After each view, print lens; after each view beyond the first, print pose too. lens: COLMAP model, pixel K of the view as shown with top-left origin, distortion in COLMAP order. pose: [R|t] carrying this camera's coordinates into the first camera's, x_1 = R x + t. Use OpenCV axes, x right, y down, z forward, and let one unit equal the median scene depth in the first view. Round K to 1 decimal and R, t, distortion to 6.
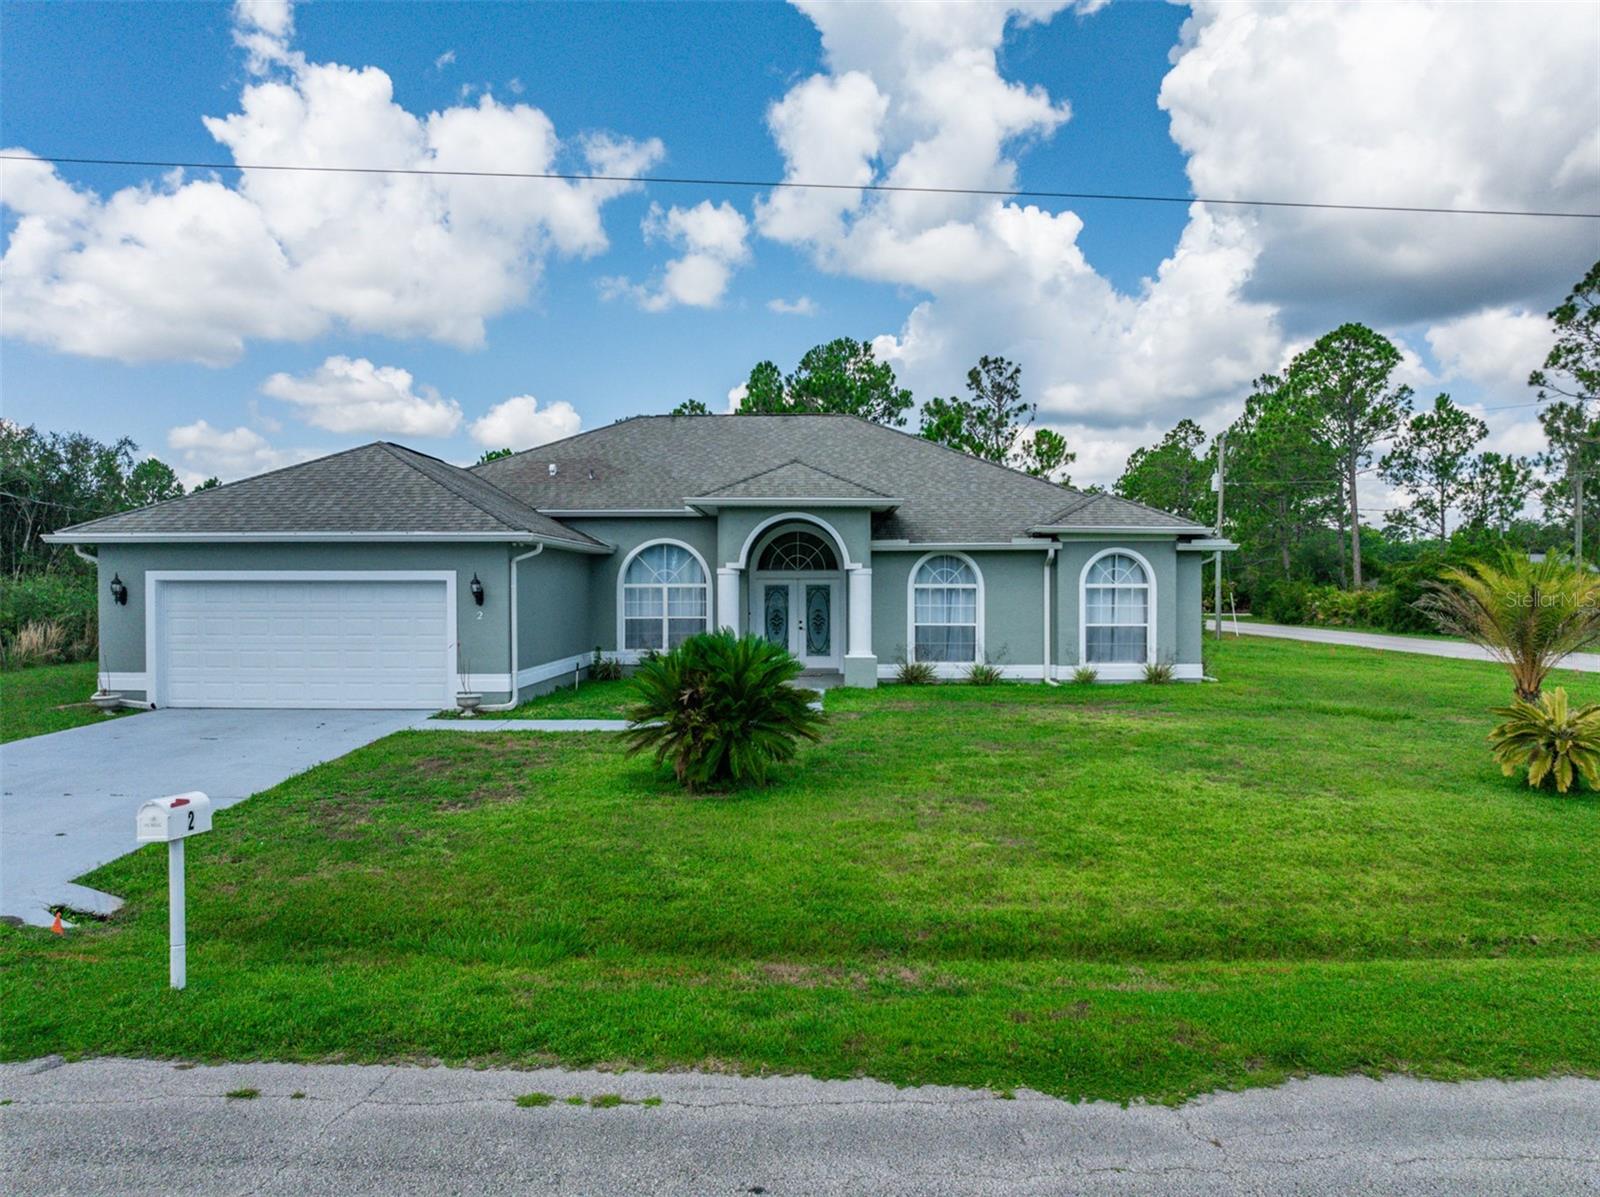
lens RADIAL K [[1120.5, 0, 800.0], [0, 1120.5, 598.5], [0, 0, 1]] dist [-0.030172, 0.001904]
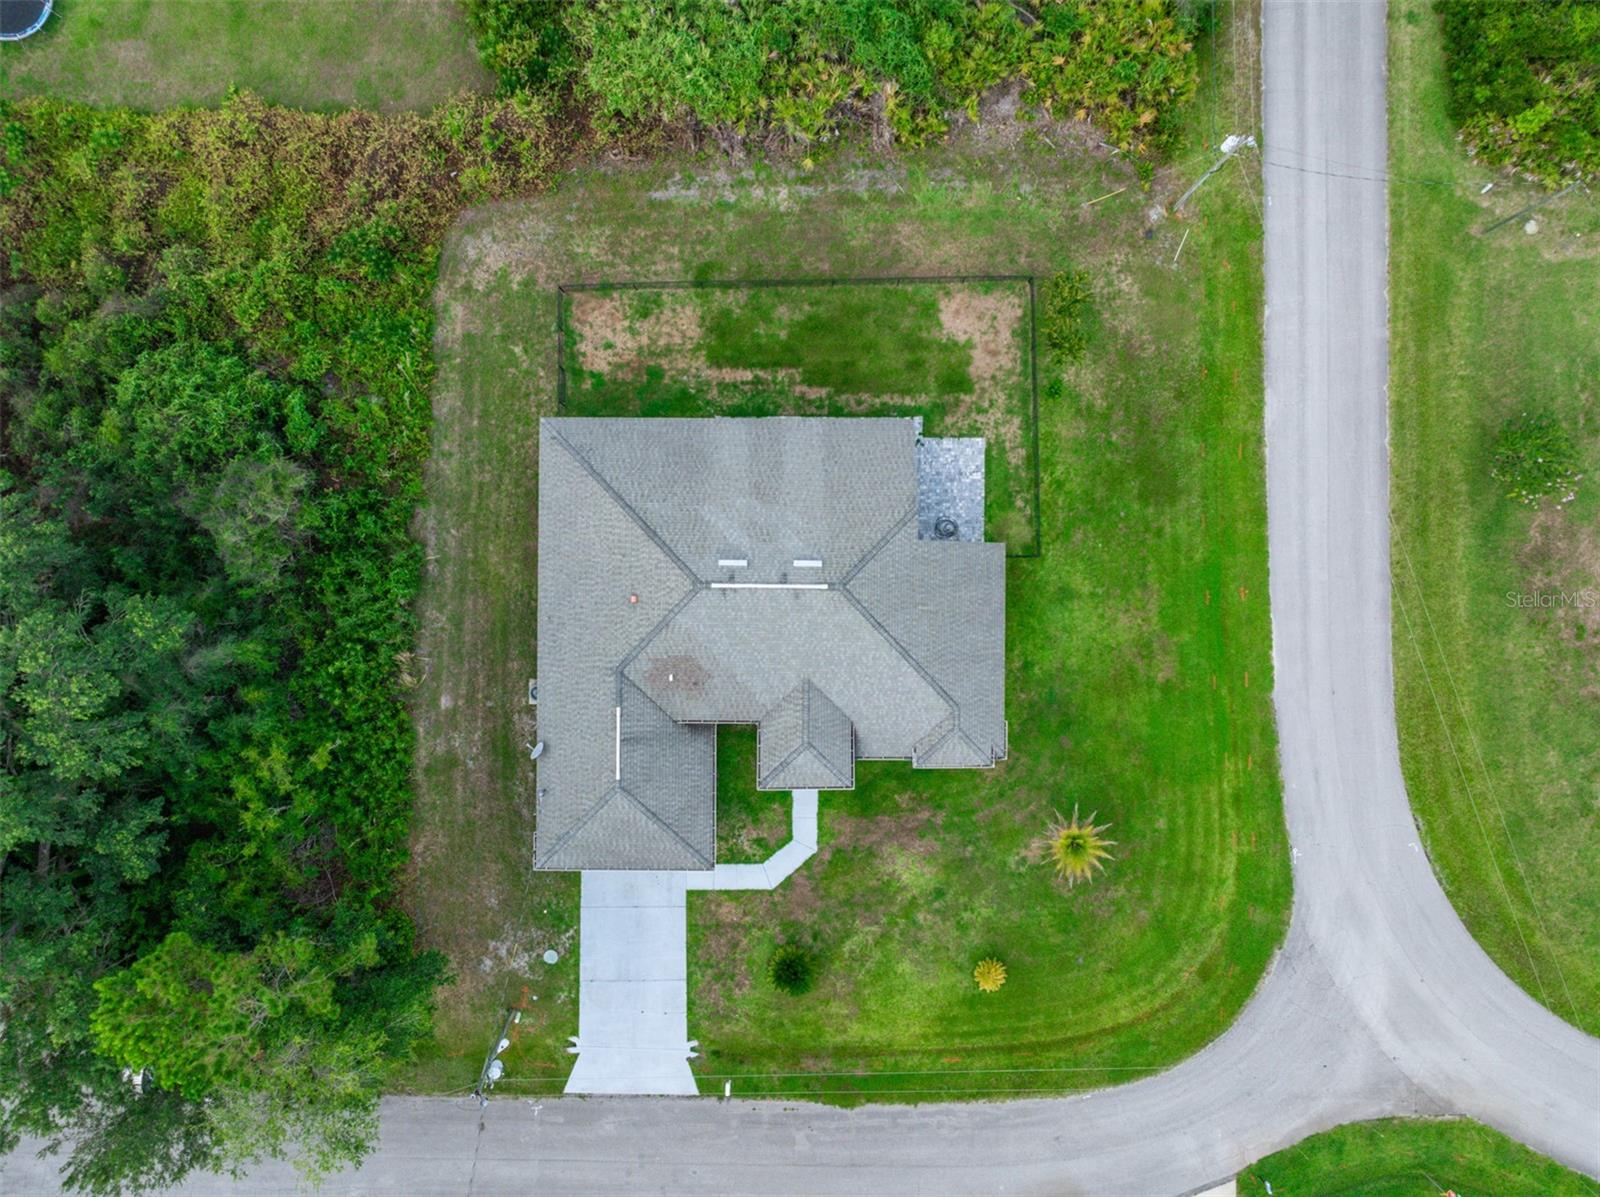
lens RADIAL K [[1120.5, 0, 800.0], [0, 1120.5, 598.5], [0, 0, 1]] dist [-0.030172, 0.001904]
pose [[0.999831, -0.016688, 0.007770, -0.027806], [-0.007622, 0.008935, 0.999931, -2.237918], [-0.016756, -0.999821, 0.008806, 1.297592]]
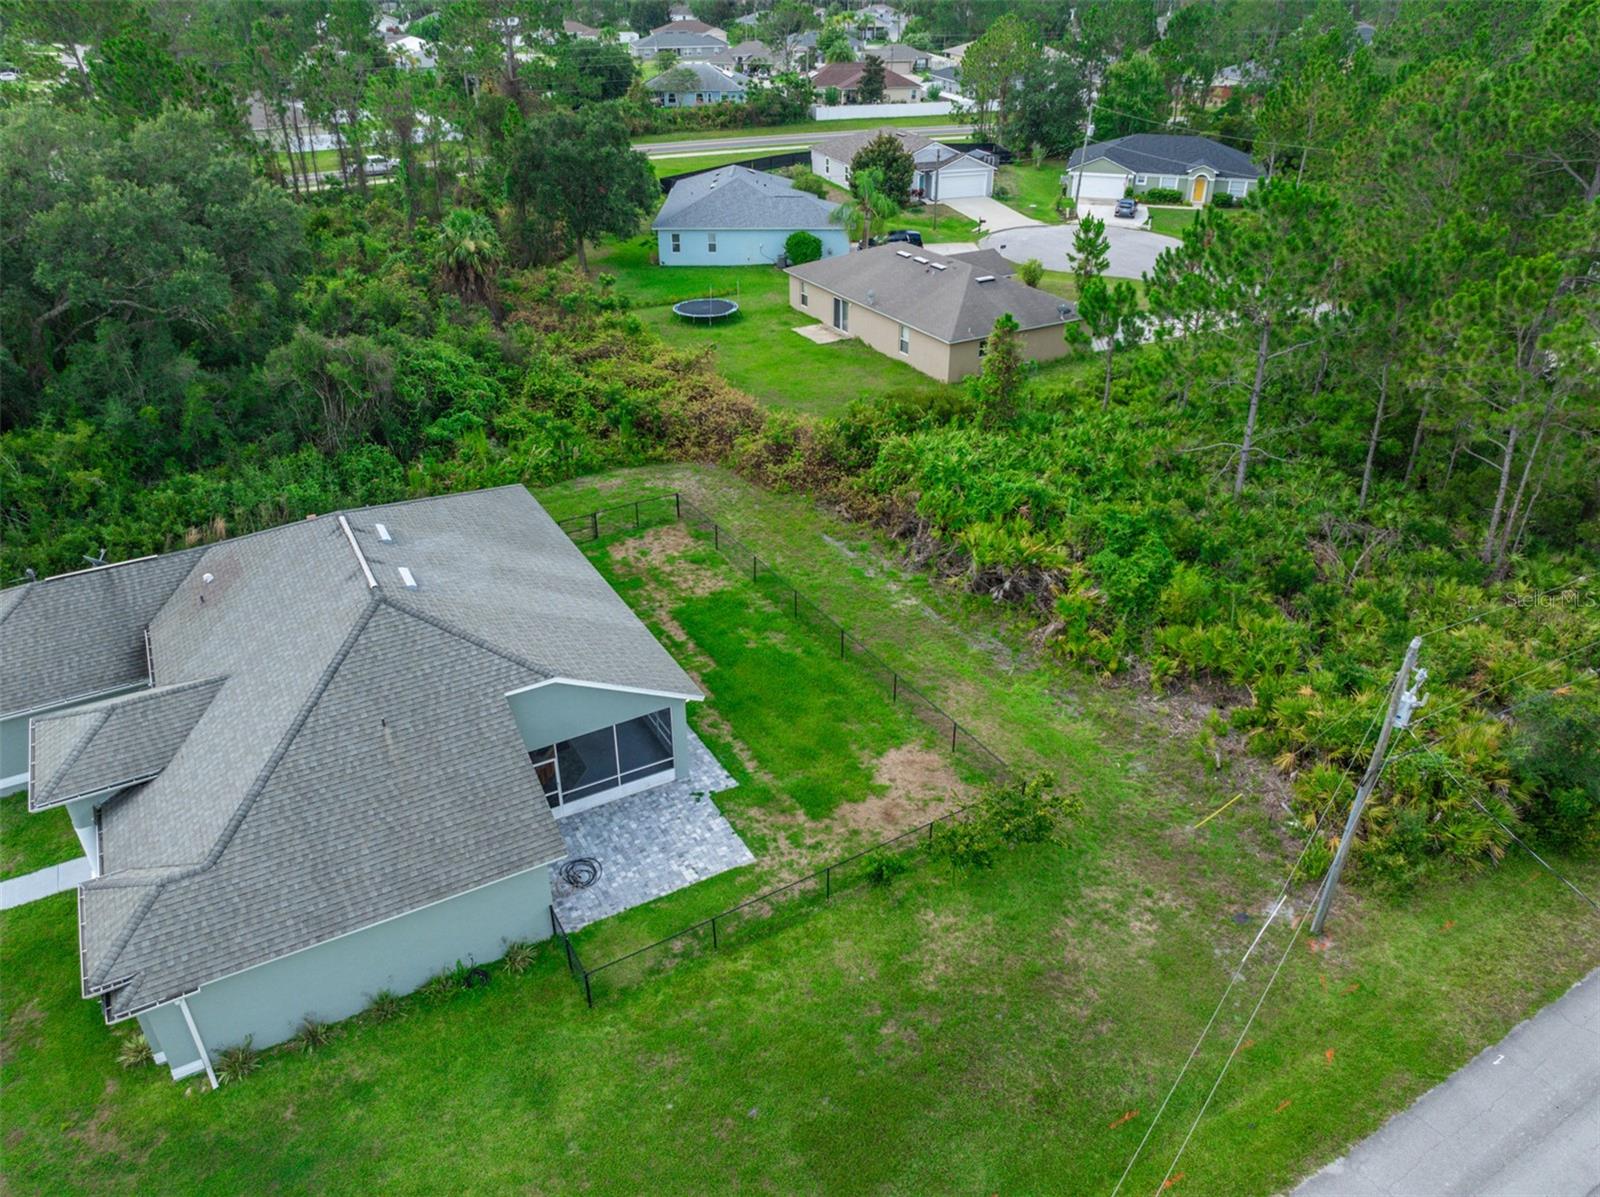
lens RADIAL K [[1120.5, 0, 800.0], [0, 1120.5, 598.5], [0, 0, 1]] dist [-0.030172, 0.001904]
pose [[0.515436, 0.435950, -0.737749, 1.247601], [-0.004459, 0.862275, 0.506420, -0.850892], [0.856917, -0.257738, 0.446391, 1.179496]]
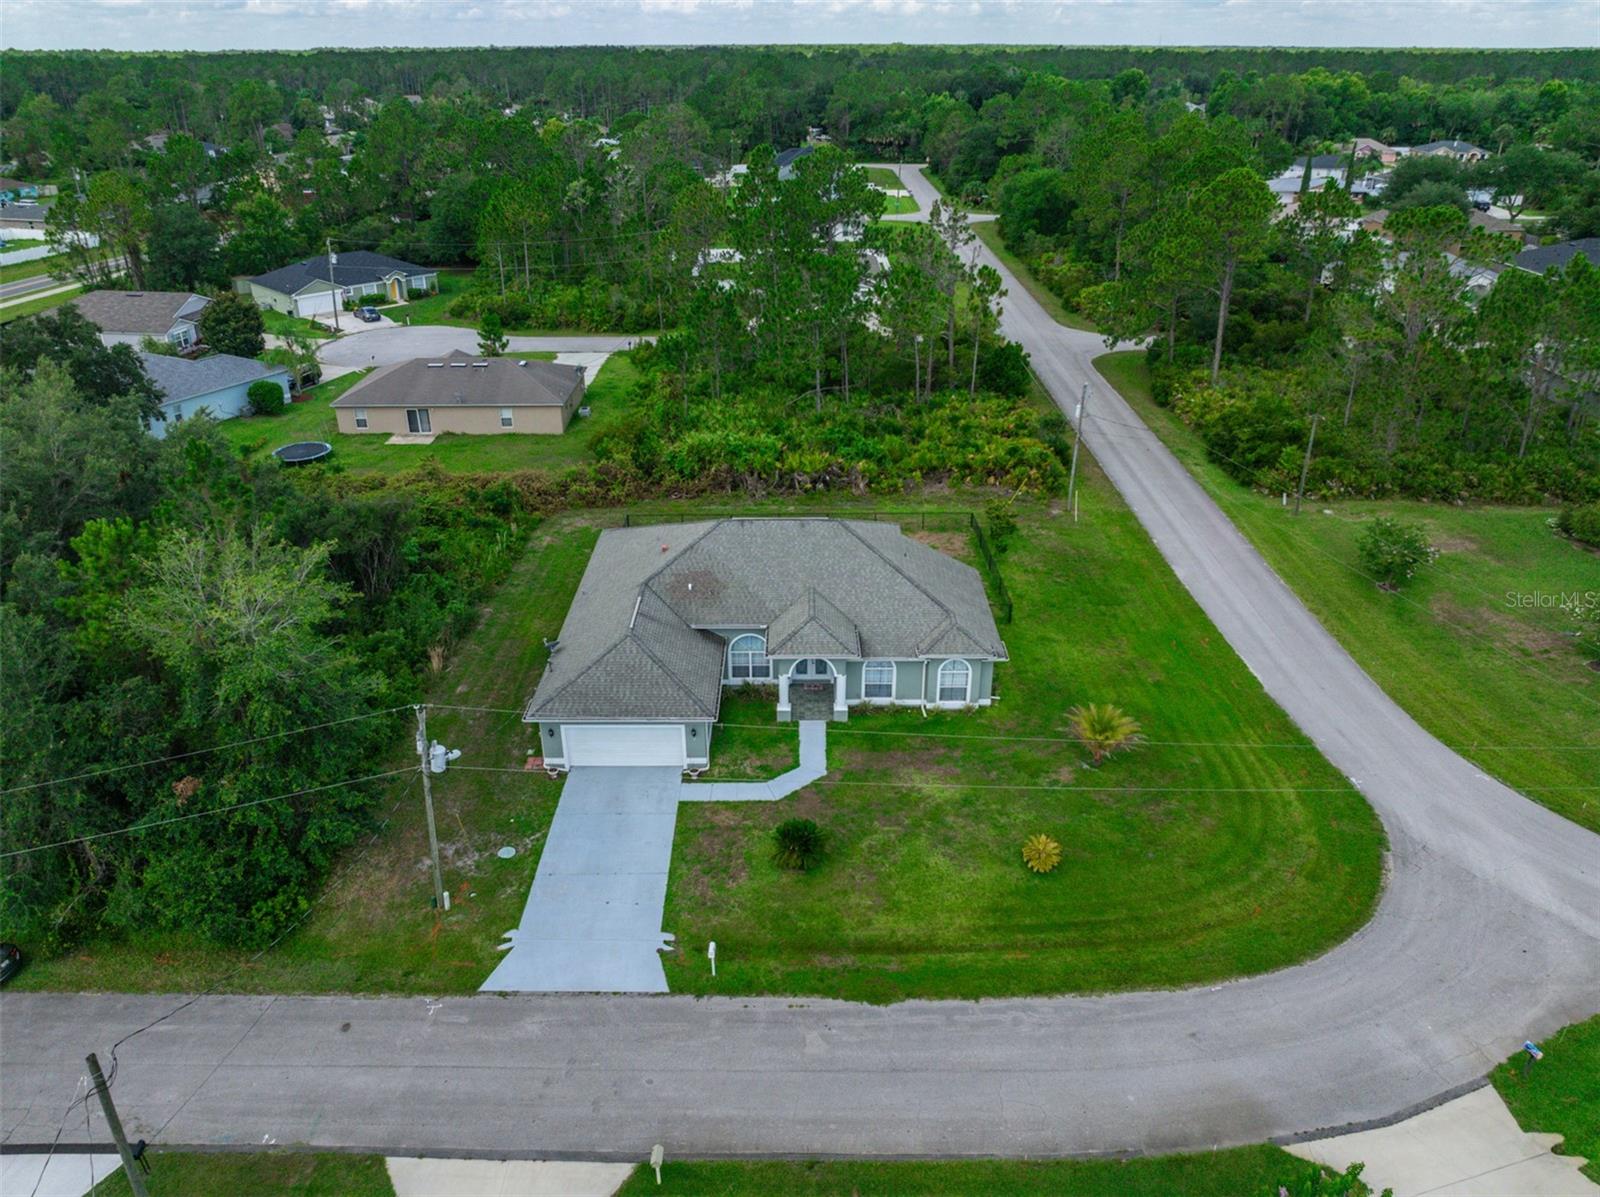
lens RADIAL K [[1120.5, 0, 800.0], [0, 1120.5, 598.5], [0, 0, 1]] dist [-0.030172, 0.001904]
pose [[0.999756, -0.005830, 0.021326, -0.076148], [-0.004268, 0.895566, 0.444909, -1.150165], [-0.021693, -0.444891, 0.895322, -0.951884]]
